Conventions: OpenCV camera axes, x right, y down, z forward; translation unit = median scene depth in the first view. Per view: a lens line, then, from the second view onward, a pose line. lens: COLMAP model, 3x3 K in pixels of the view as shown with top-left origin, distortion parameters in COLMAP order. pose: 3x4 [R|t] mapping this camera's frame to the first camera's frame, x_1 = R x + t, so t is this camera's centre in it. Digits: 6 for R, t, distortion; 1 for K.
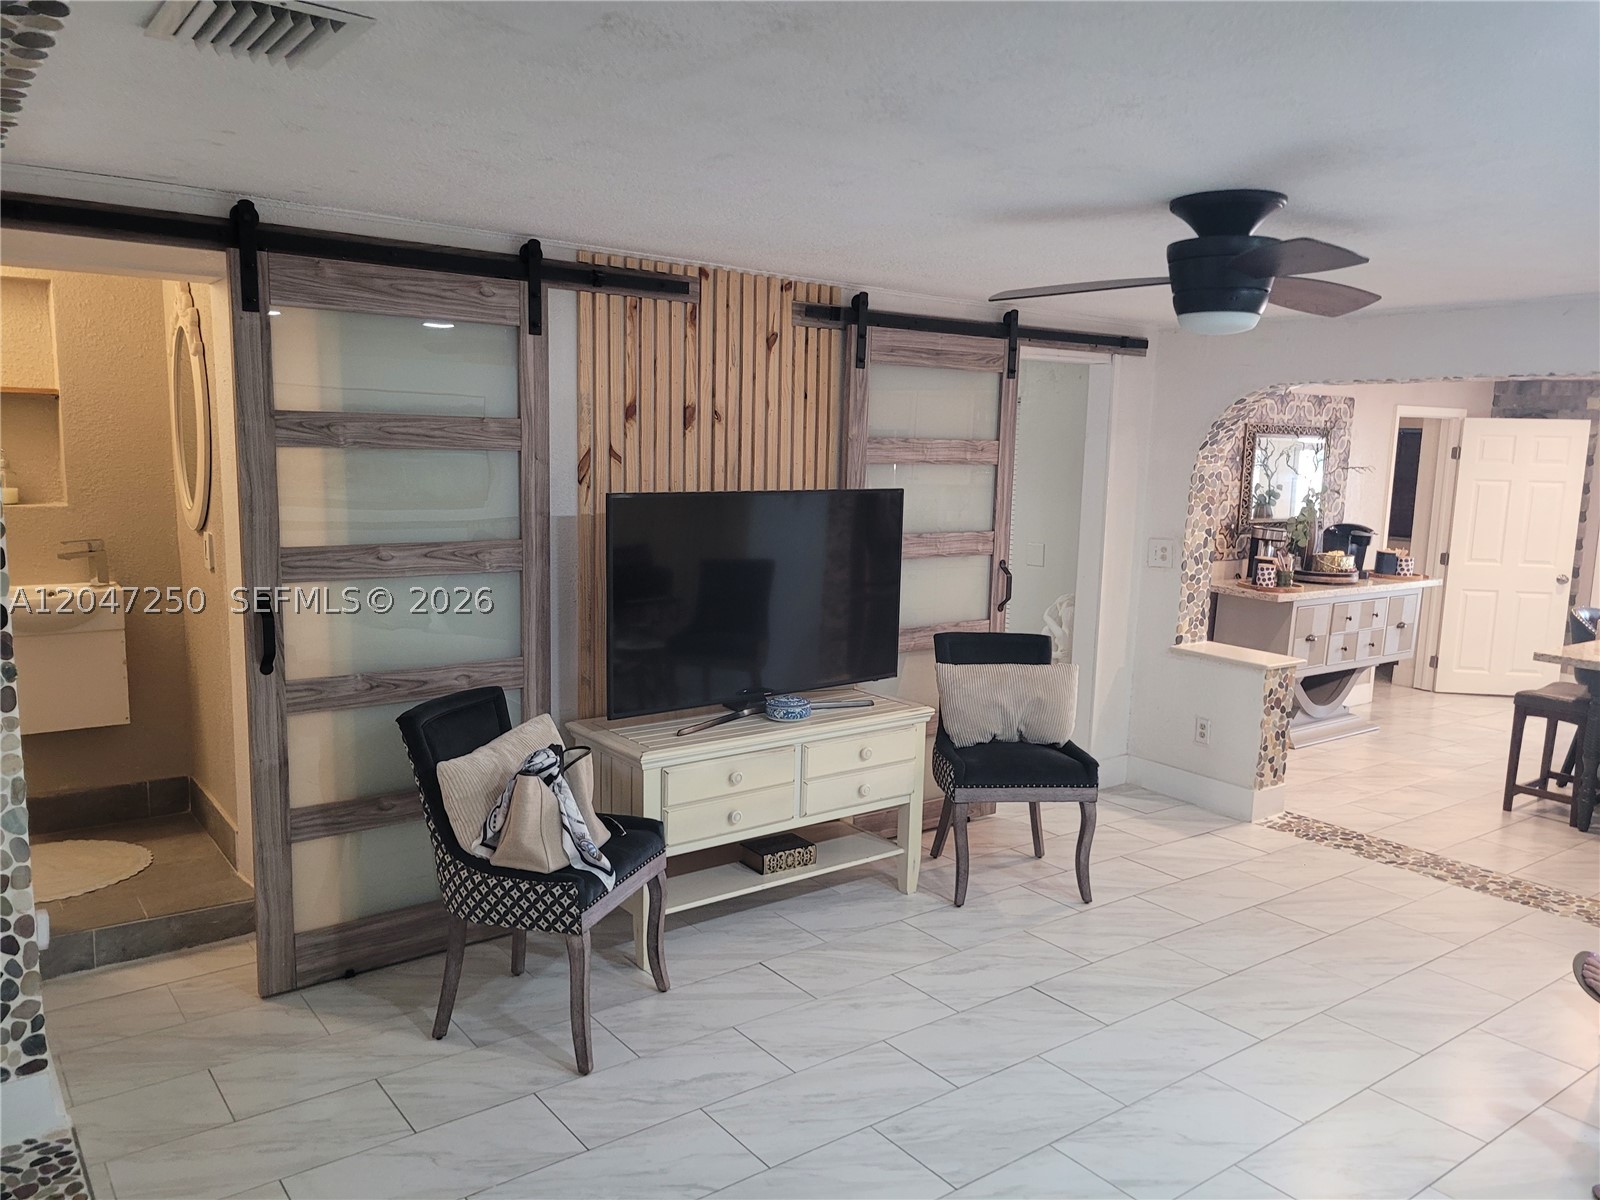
lens RADIAL K [[1198.4, 0, 800.0], [0, 1198.4, 600.0], [0, 0, 1]] dist [0.036667, -0.000858]
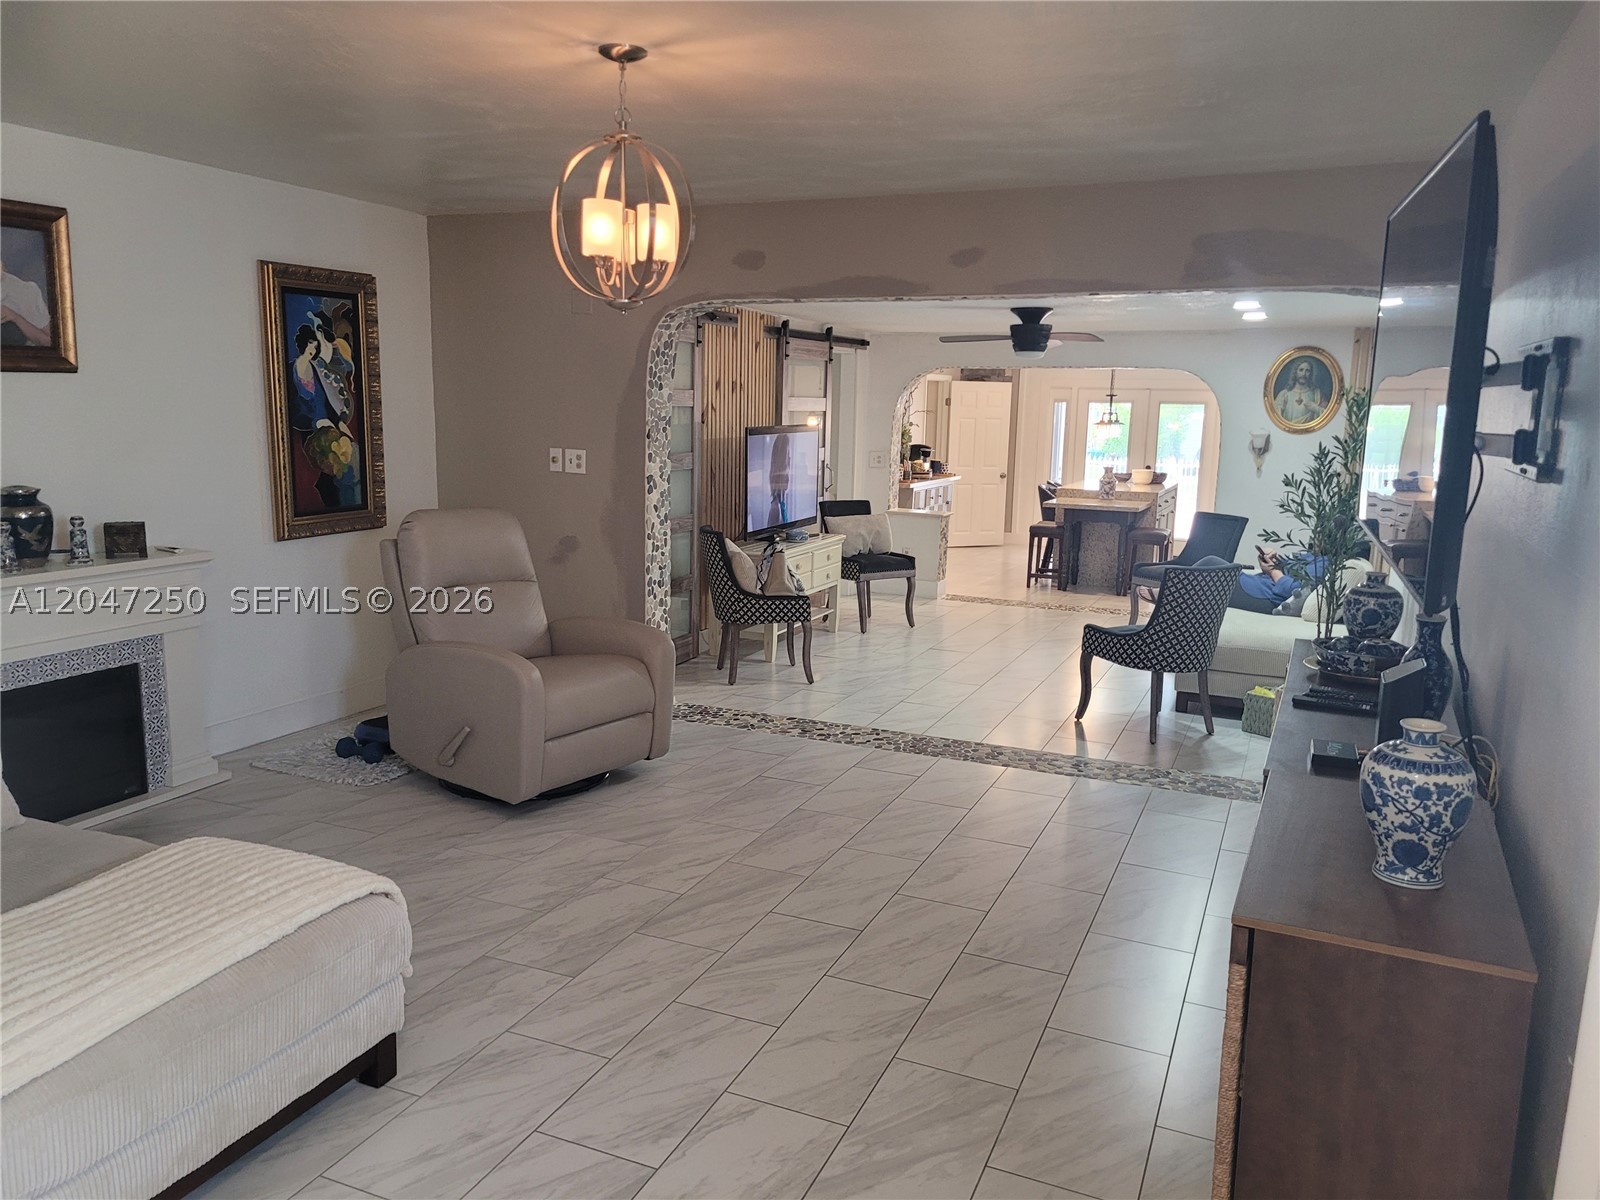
lens RADIAL K [[1198.4, 0, 800.0], [0, 1198.4, 600.0], [0, 0, 1]] dist [0.036667, -0.000858]
pose [[0.869647, -0.087471, 0.485864, -0.877900], [0.065791, 0.995934, 0.061542, 0.066298], [-0.489271, -0.021554, 0.871865, -0.654621]]
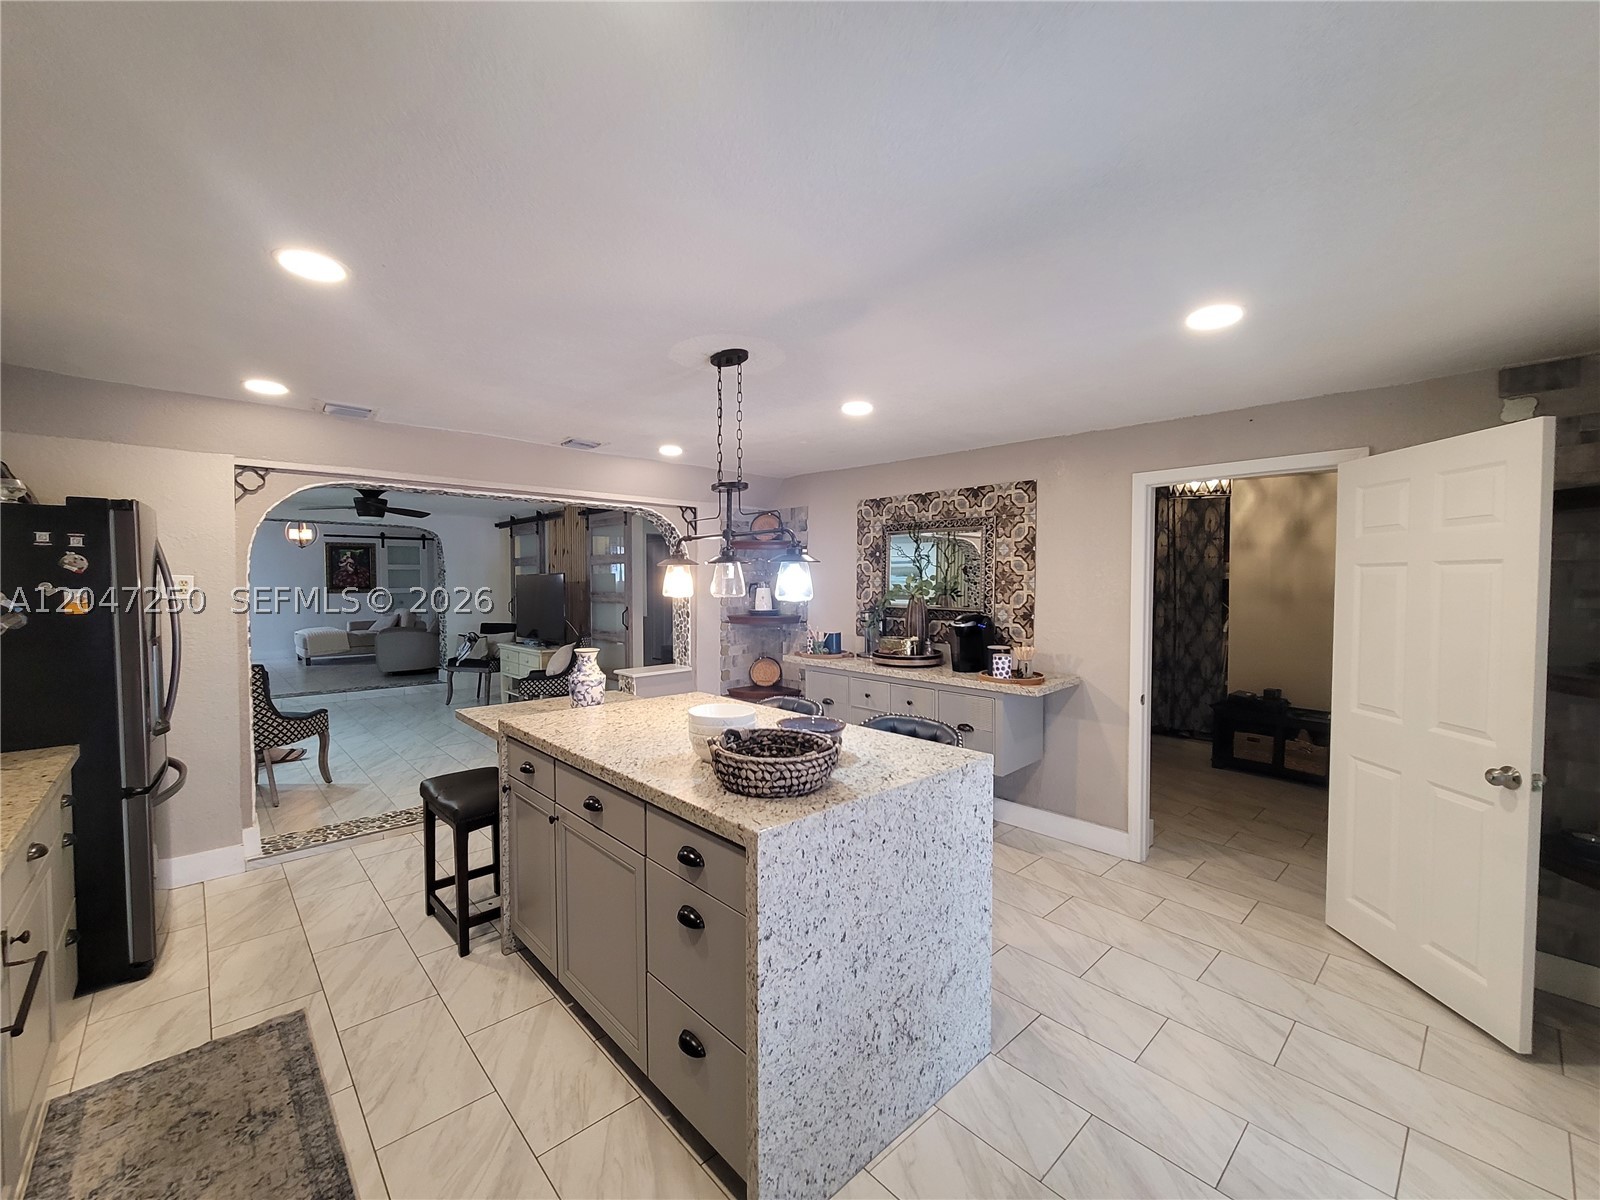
lens RADIAL K [[654.4, 0, 793.8], [0, 654.4, 599.0], [0, 0, 1]] dist [-0.007635, -0.000164]
pose [[0.098972, 0.011776, -0.995021, 1.604022], [-0.122853, 0.992425, -0.000475, -0.095579], [0.987477, 0.122288, 0.099669, 1.342669]]
